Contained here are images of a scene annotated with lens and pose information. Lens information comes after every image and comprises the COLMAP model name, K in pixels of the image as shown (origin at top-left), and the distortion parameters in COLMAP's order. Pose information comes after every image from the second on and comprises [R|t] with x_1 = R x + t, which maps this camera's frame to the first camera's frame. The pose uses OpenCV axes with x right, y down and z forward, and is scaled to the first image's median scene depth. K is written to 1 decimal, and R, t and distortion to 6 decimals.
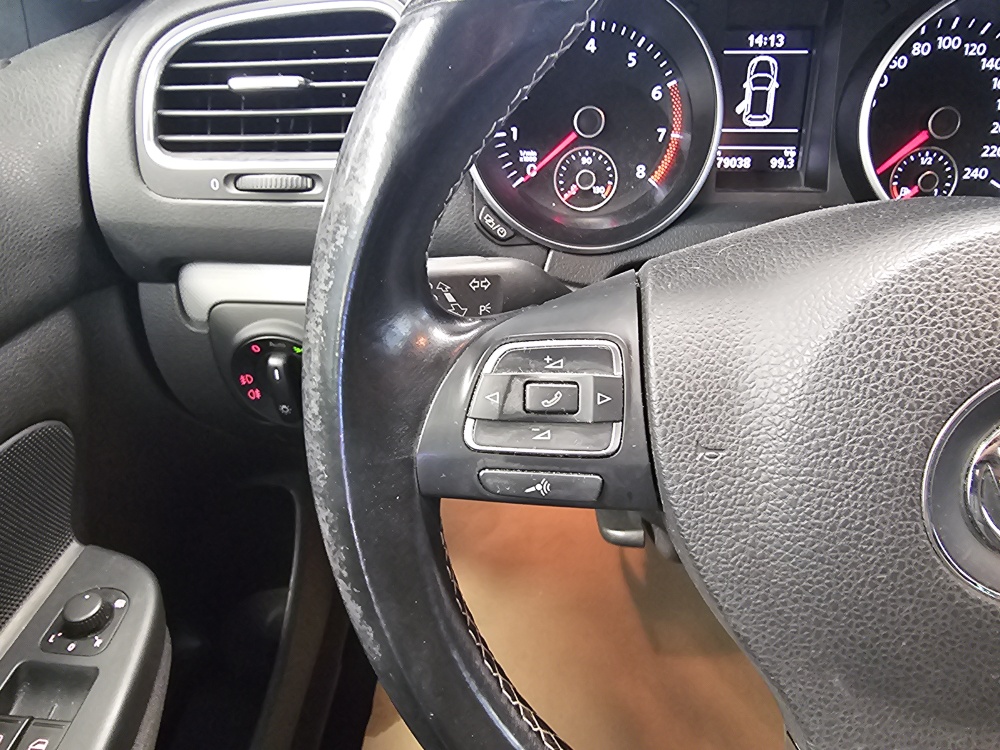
lens RADIAL K [[681.3, 0, 496.8], [0, 681.3, 365.8], [0, 0, 1]] dist [0.001448, 0.002476]
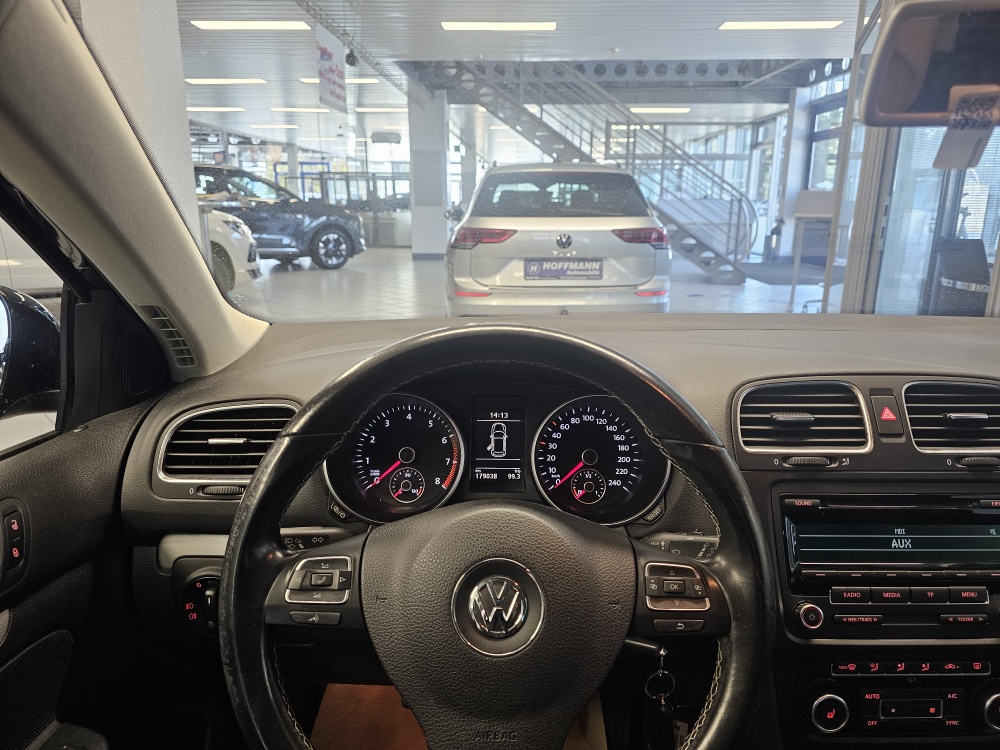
lens RADIAL K [[661.0, 0, 505.0], [0, 661.0, 379.7], [0, 0, 1]] dist [0.058873, -0.063783]
pose [[0.996953, 0.011684, 0.077122, 0.277168], [0.019197, 0.921553, -0.387778, 0.166395], [-0.075603, 0.388077, 0.918521, -0.801300]]
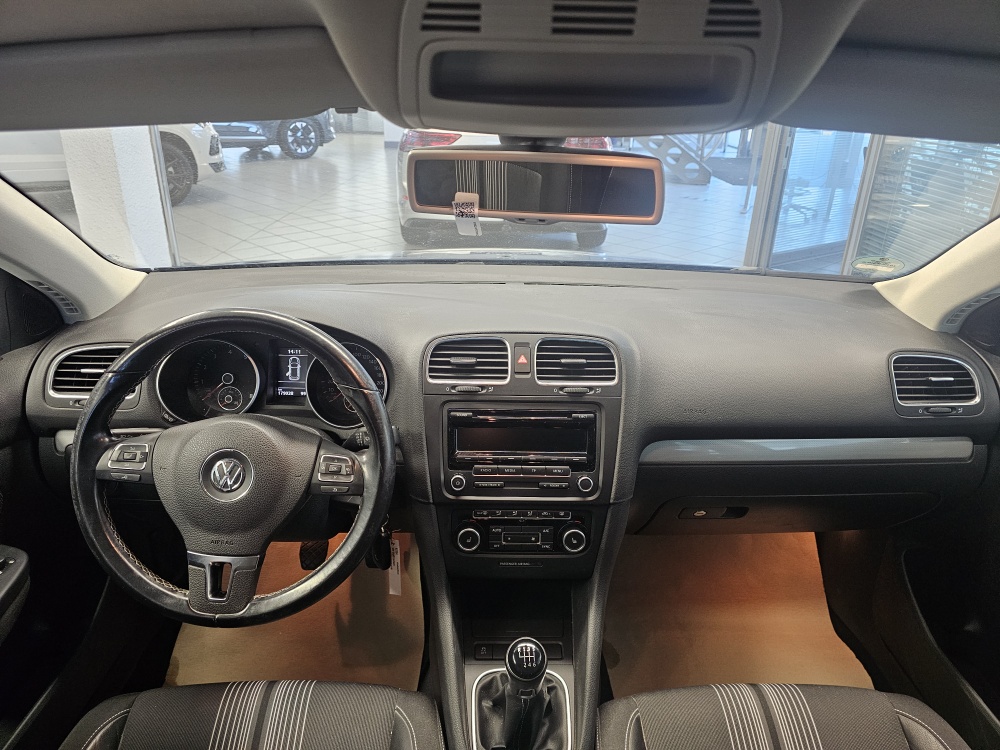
lens RADIAL K [[676.3, 0, 501.4], [0, 676.3, 367.7], [0, 0, 1]] dist [0.070332, -0.069389]
pose [[0.995886, 0.016439, 0.089113, 1.038509], [0.007184, 0.965989, -0.258482, 0.330872], [-0.090331, 0.258059, 0.961897, -1.834848]]
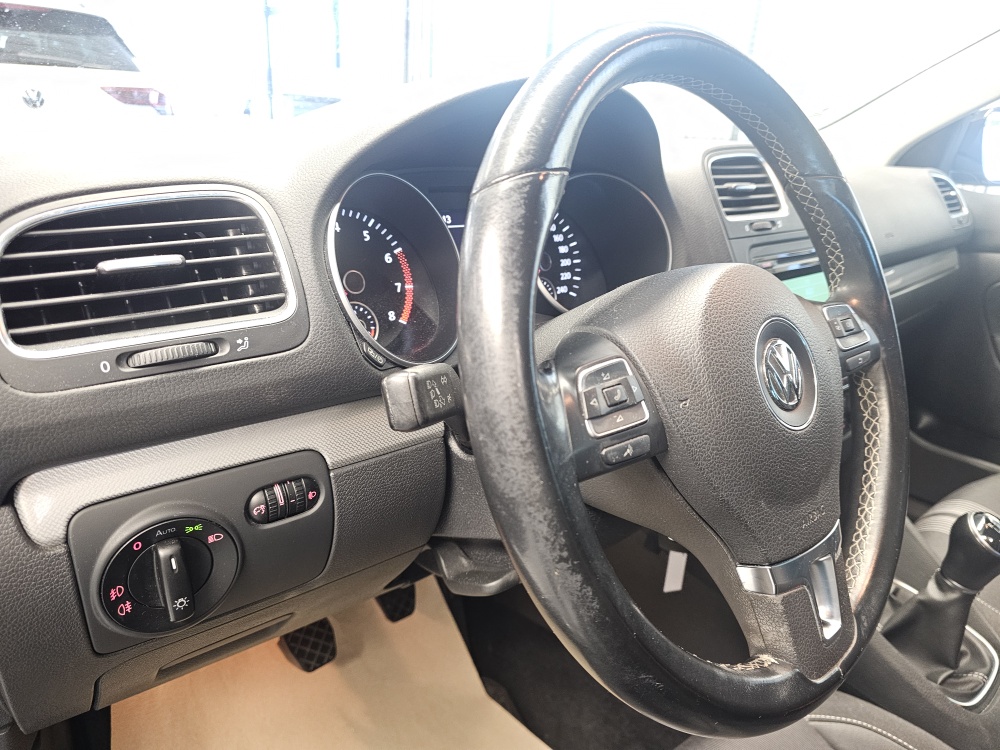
lens RADIAL K [[673.9, 0, 500.0], [0, 673.9, 375.0], [0, 0, 1]] dist [0.104735, -0.131964]
pose [[0.698067, -0.189430, 0.690521, -0.608085], [0.363477, 0.924627, -0.113797, 0.042736], [-0.616917, 0.330427, 0.714305, -0.003128]]
